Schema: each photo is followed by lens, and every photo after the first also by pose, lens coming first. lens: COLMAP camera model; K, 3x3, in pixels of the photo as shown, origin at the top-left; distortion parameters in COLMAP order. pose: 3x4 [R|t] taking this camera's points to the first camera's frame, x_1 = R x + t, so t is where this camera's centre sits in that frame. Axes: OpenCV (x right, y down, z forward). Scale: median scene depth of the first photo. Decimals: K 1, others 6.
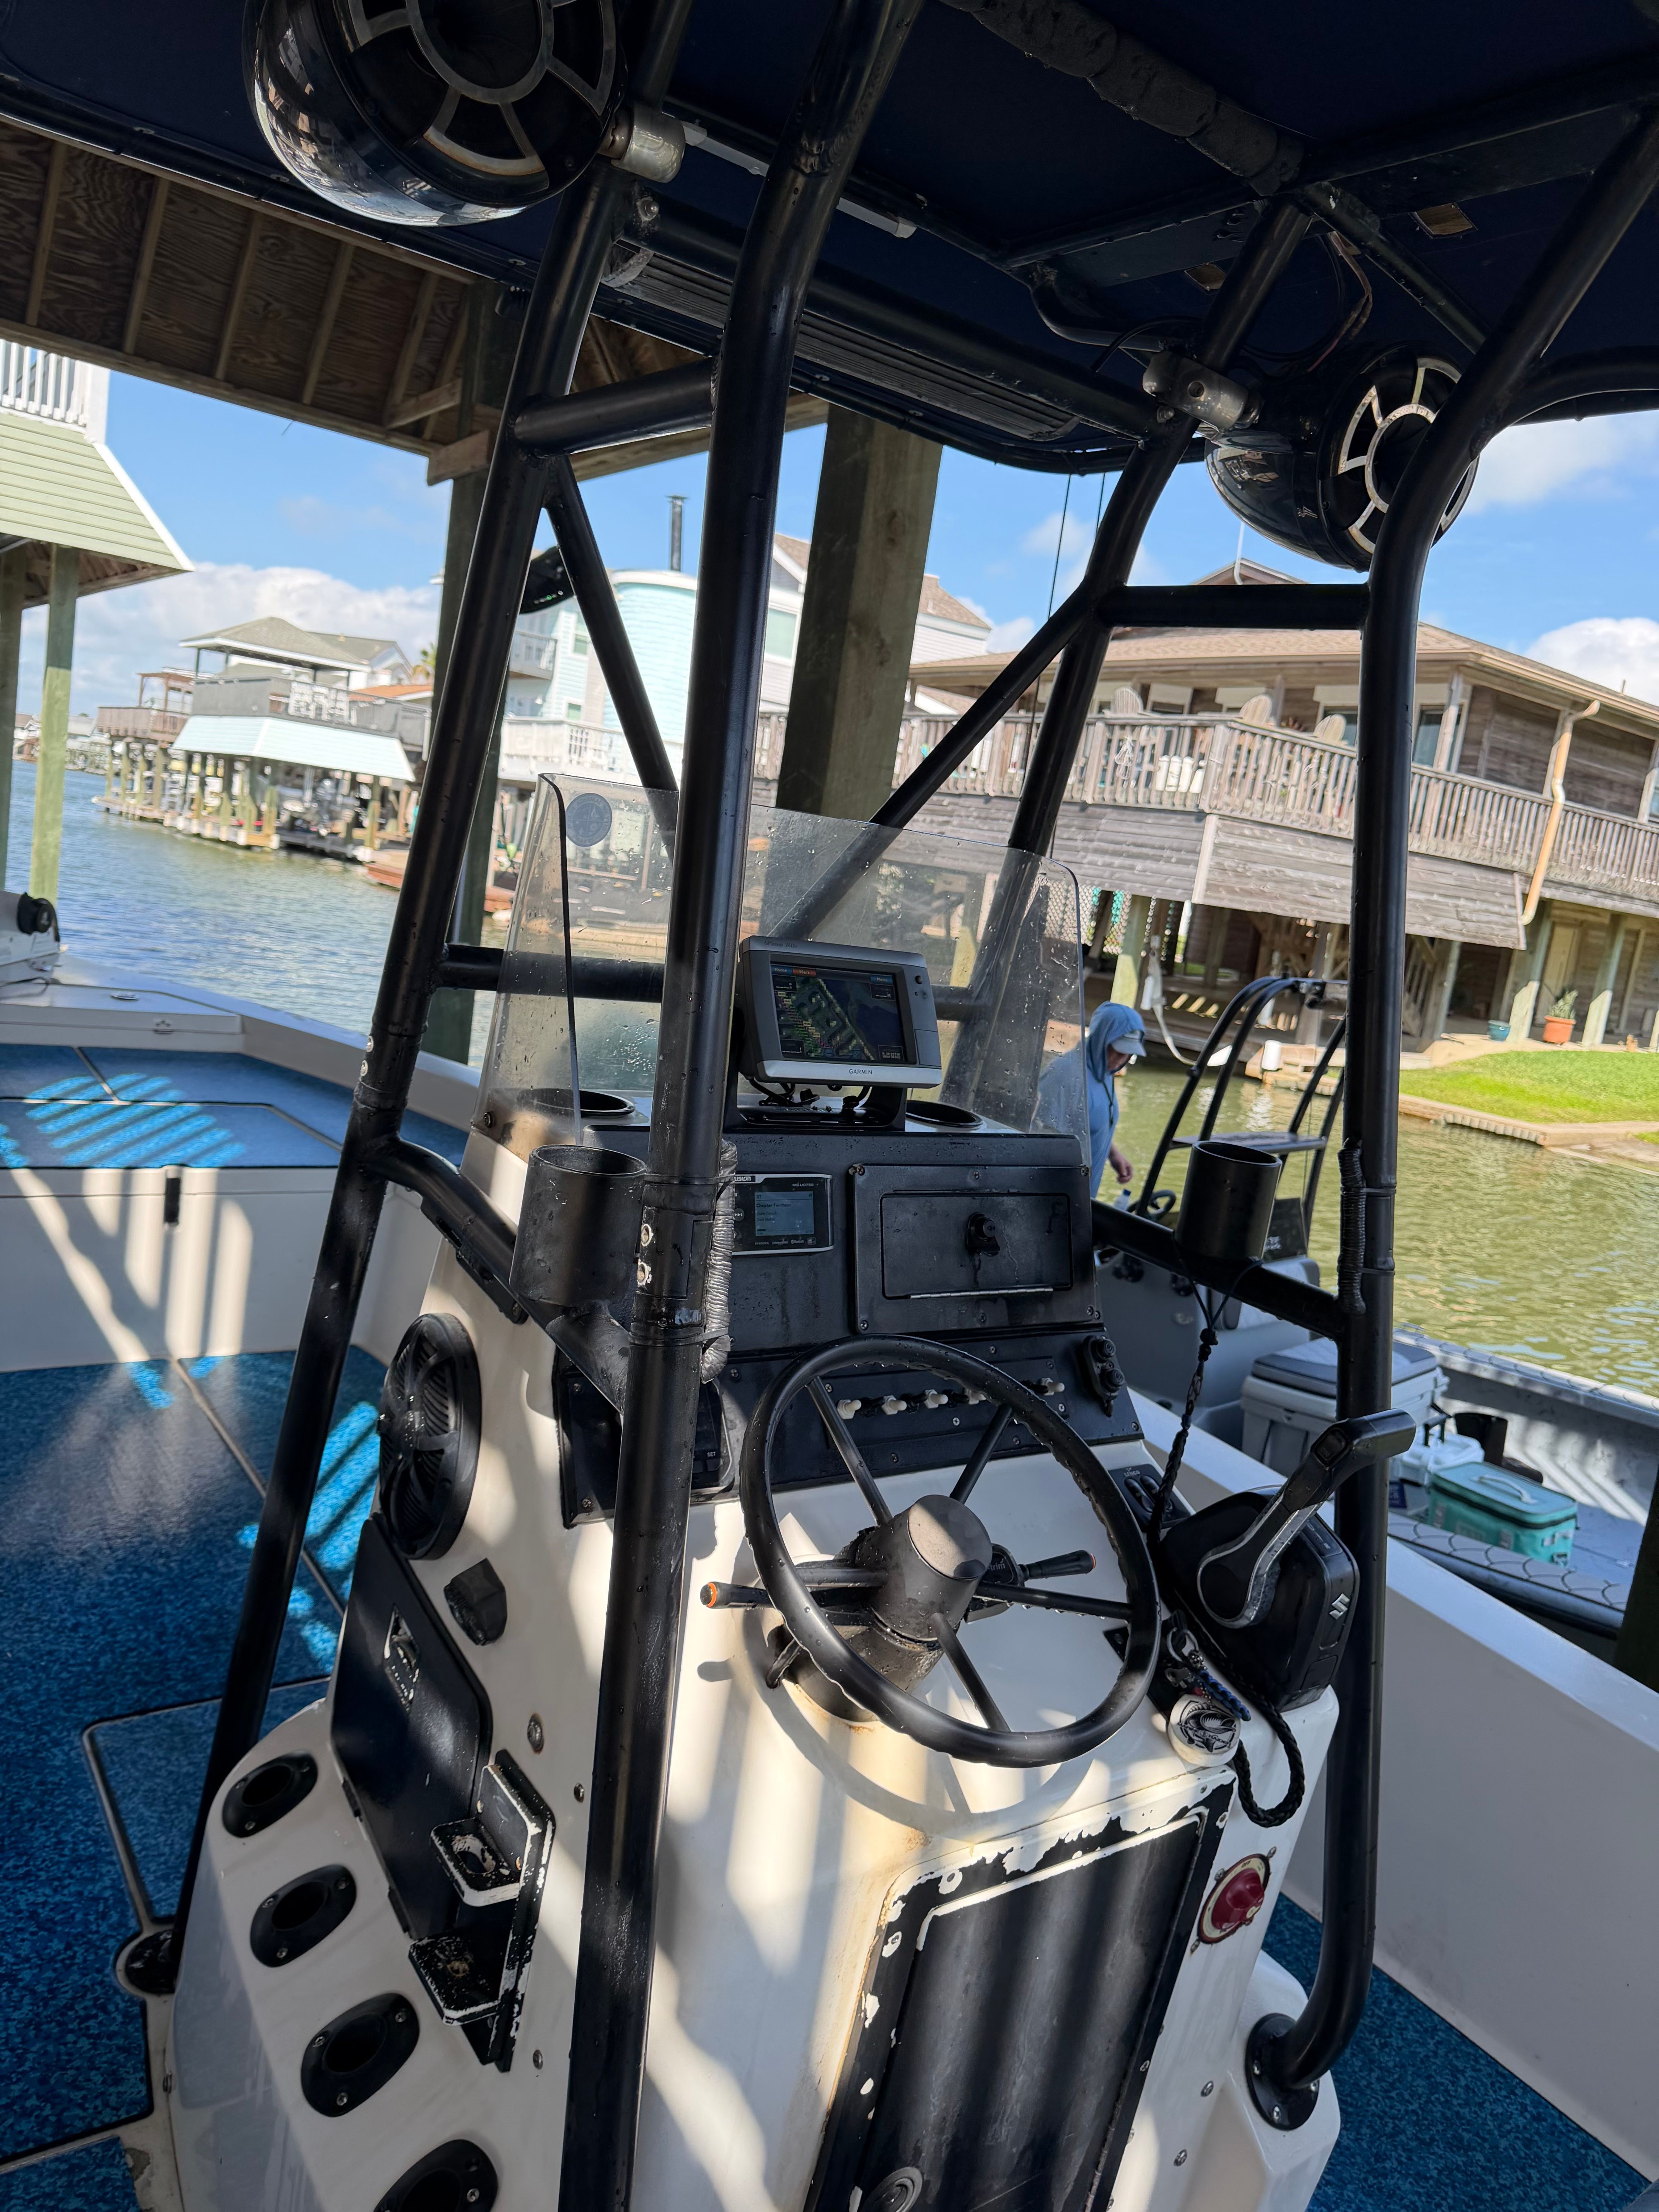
lens RADIAL K [[1568.9, 0, 826.5], [0, 1568.9, 1113.0], [0, 0, 1]] dist [-0.001157, -0.001818]
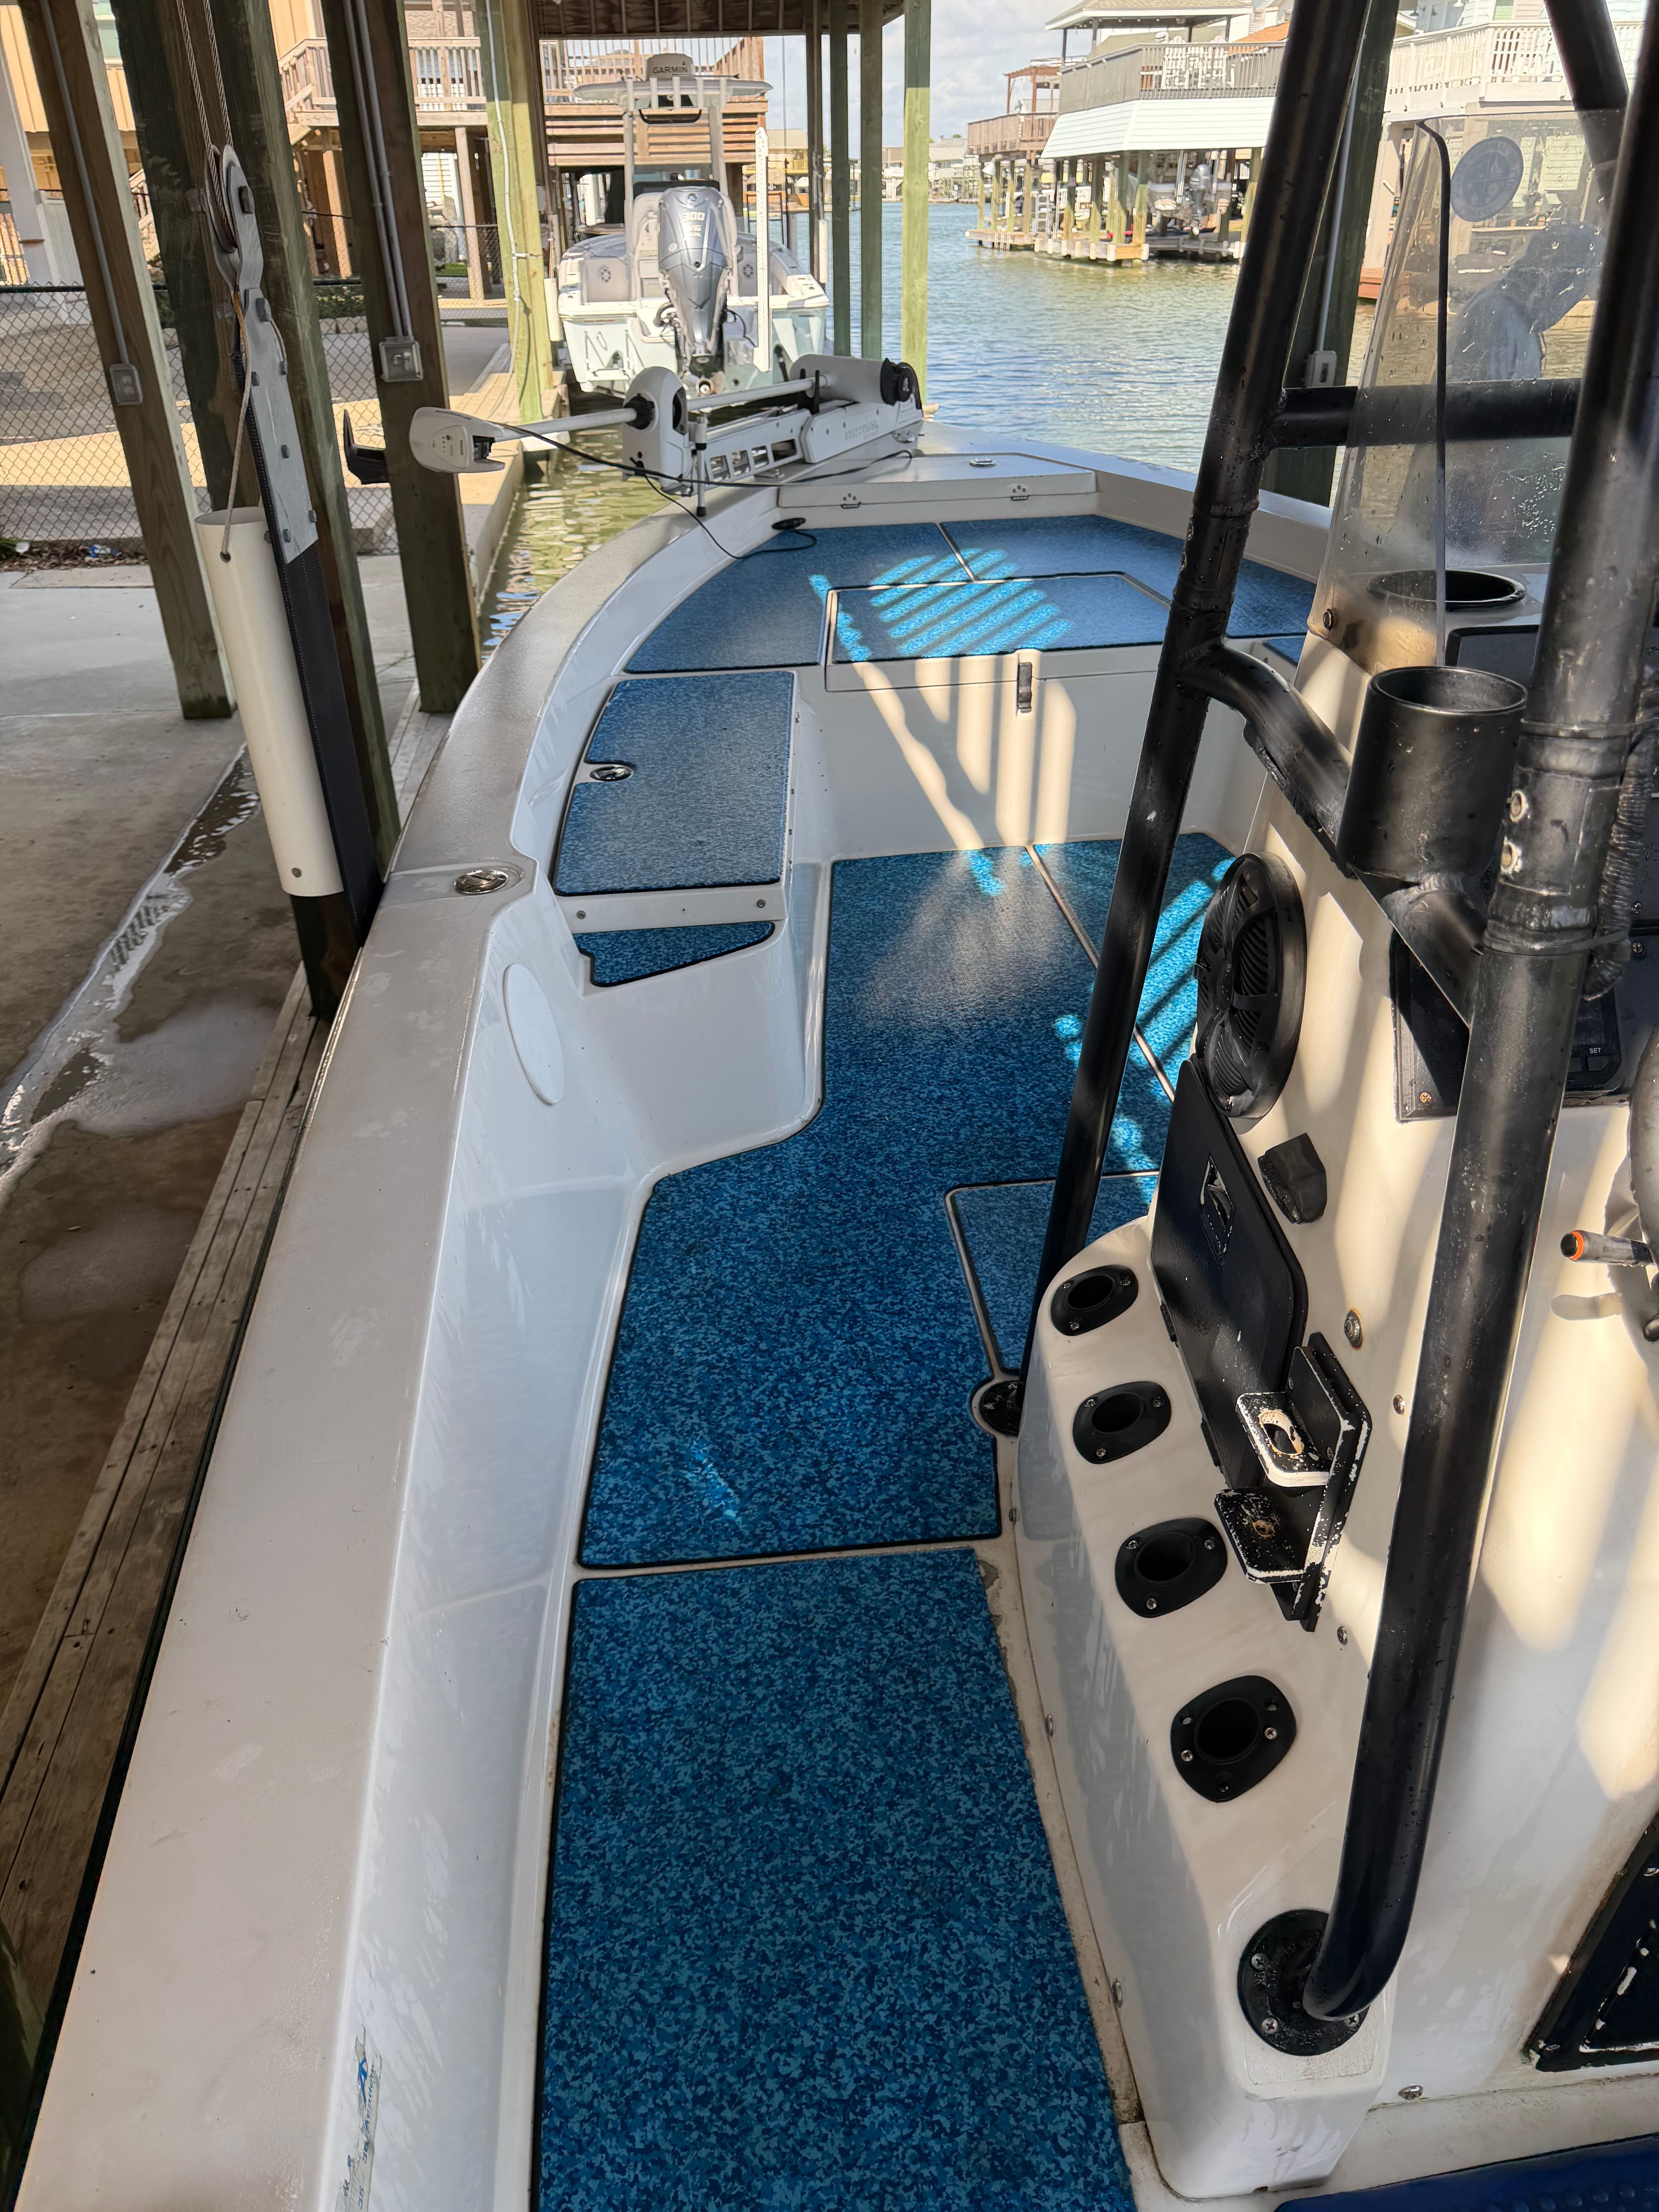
lens RADIAL K [[1568.9, 0, 826.5], [0, 1568.9, 1113.0], [0, 0, 1]] dist [-0.001157, -0.001818]
pose [[0.860922, 0.105609, -0.497654, -0.008860], [0.068286, 0.945375, 0.318753, -0.014257], [0.504133, -0.308404, 0.806682, 0.110694]]
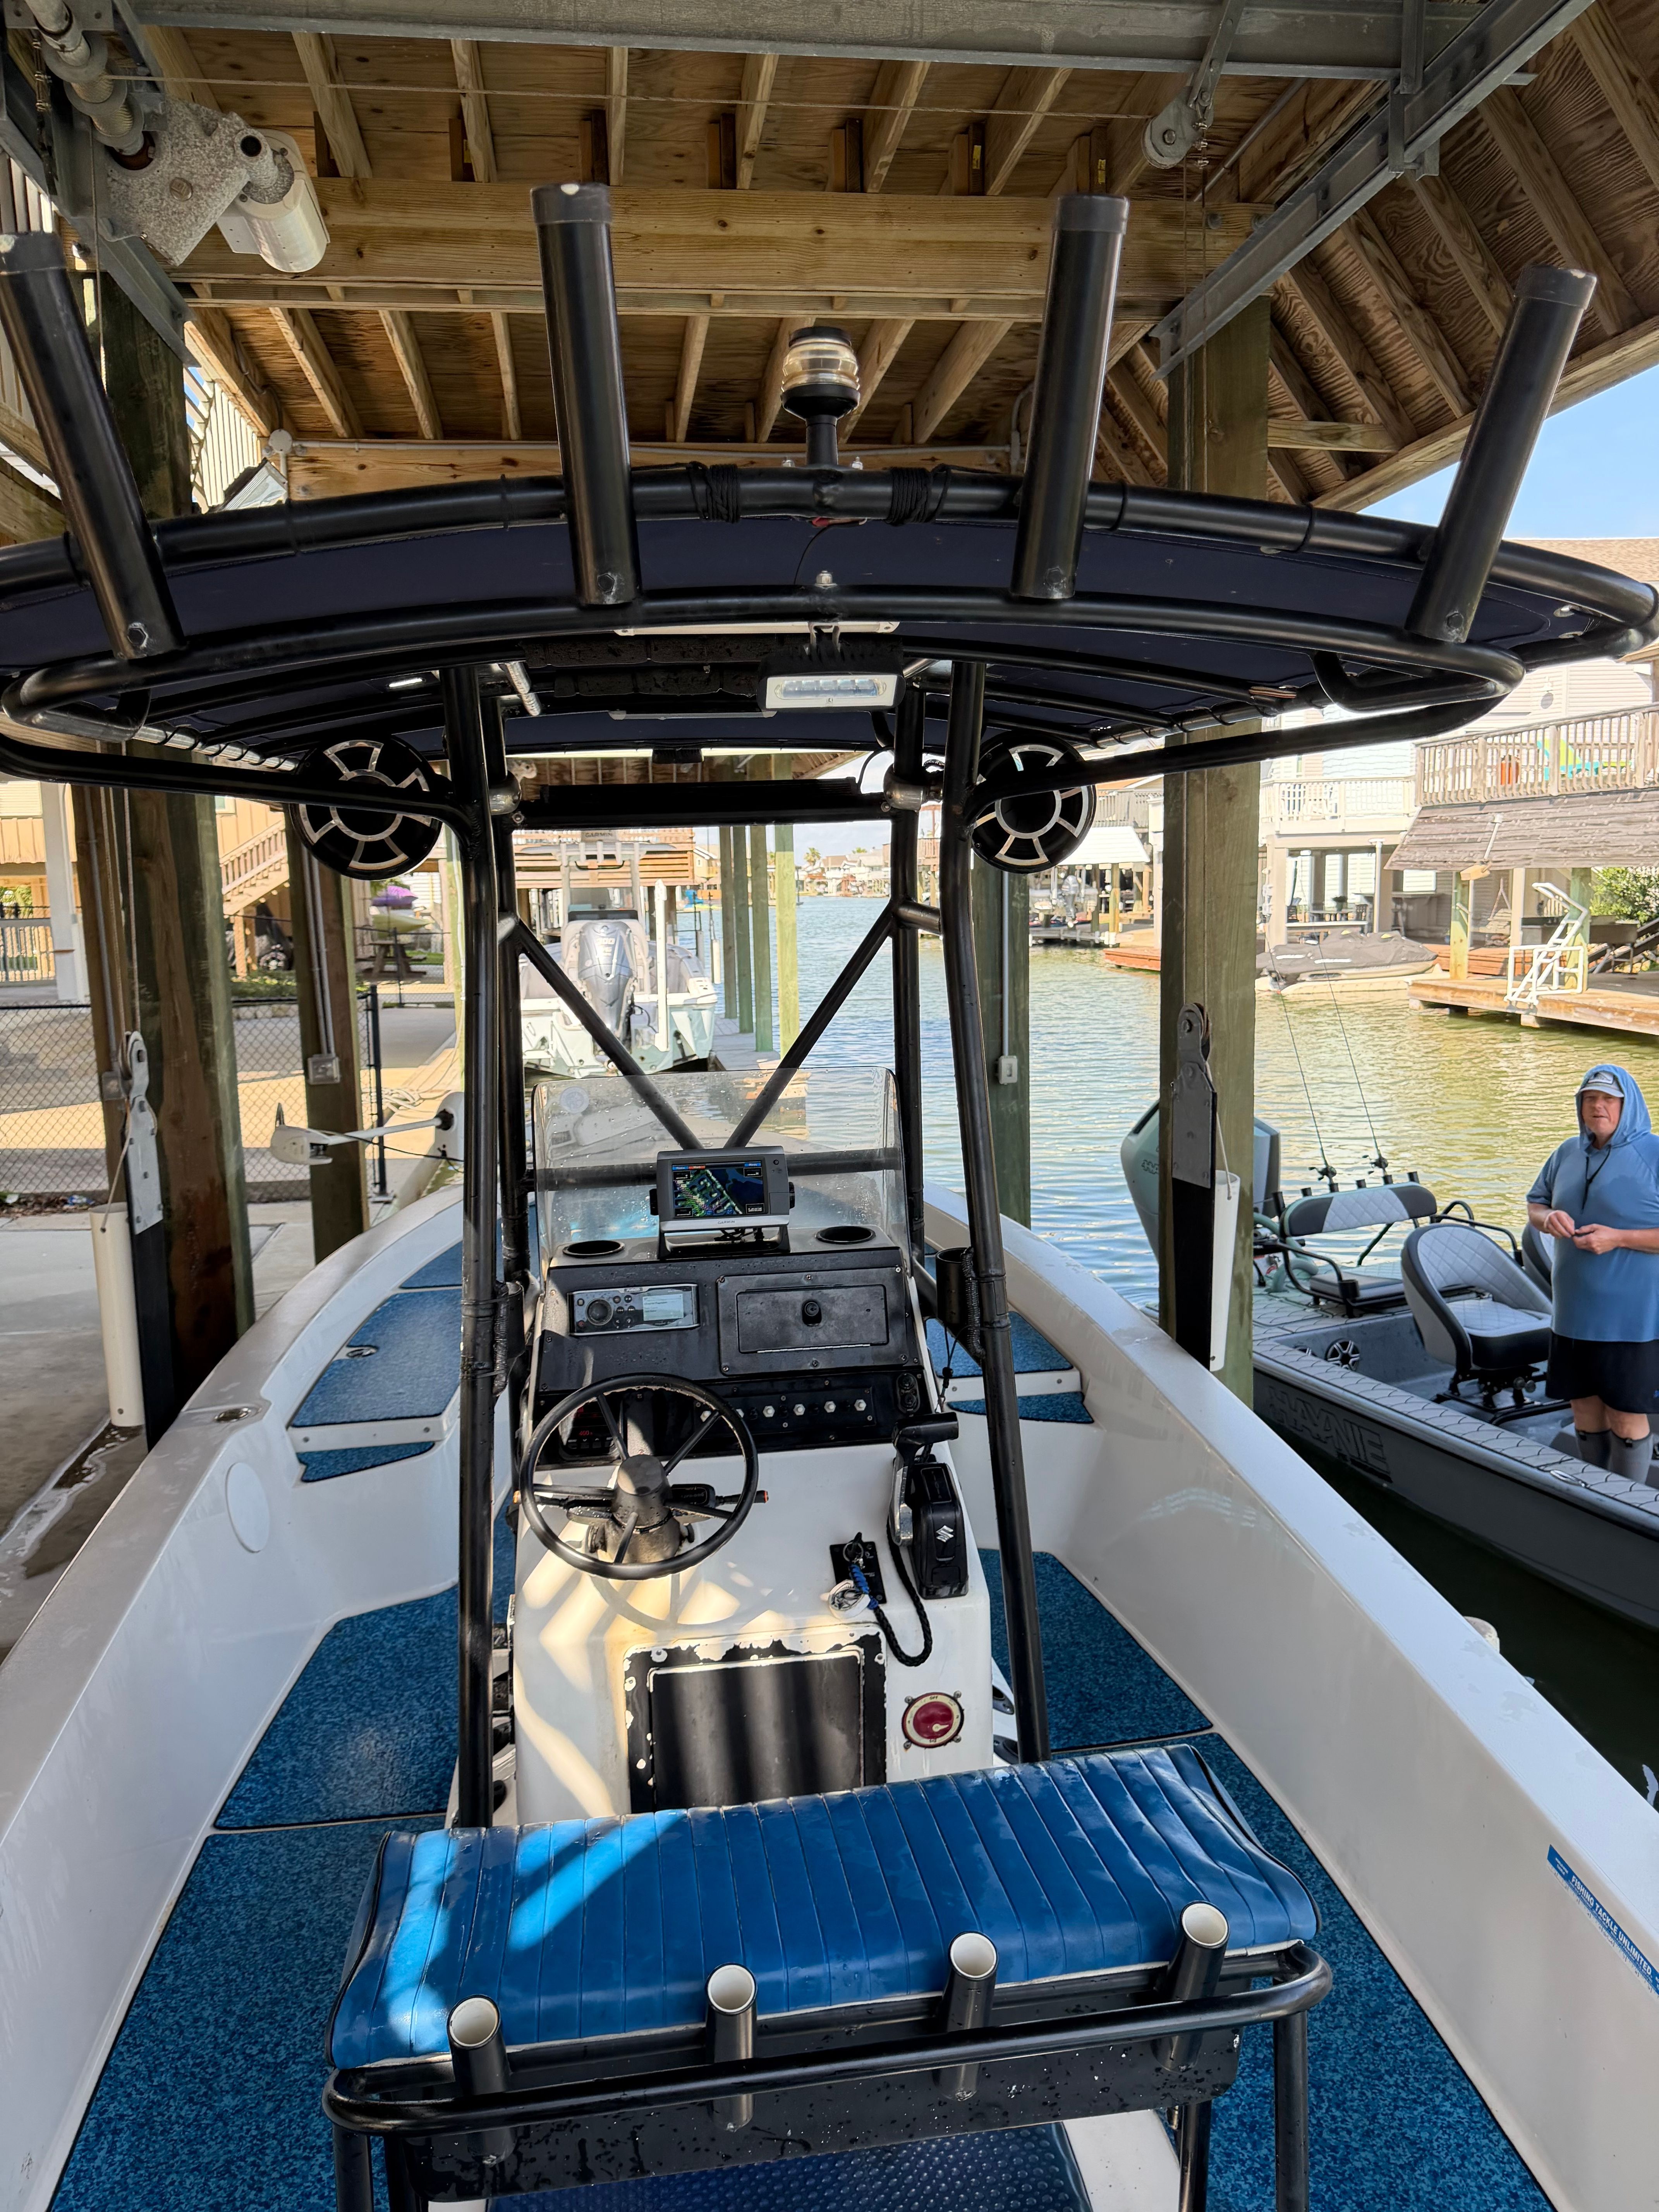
lens RADIAL K [[1544.6, 0, 834.2], [0, 1544.6, 1111.9], [0, 0, 1]] dist [0.040531, -0.020588]
pose [[0.875670, -0.100062, -0.472430, 0.771243], [0.081877, 0.994897, -0.058959, -0.031418], [0.475918, 0.012948, 0.879394, -0.371774]]
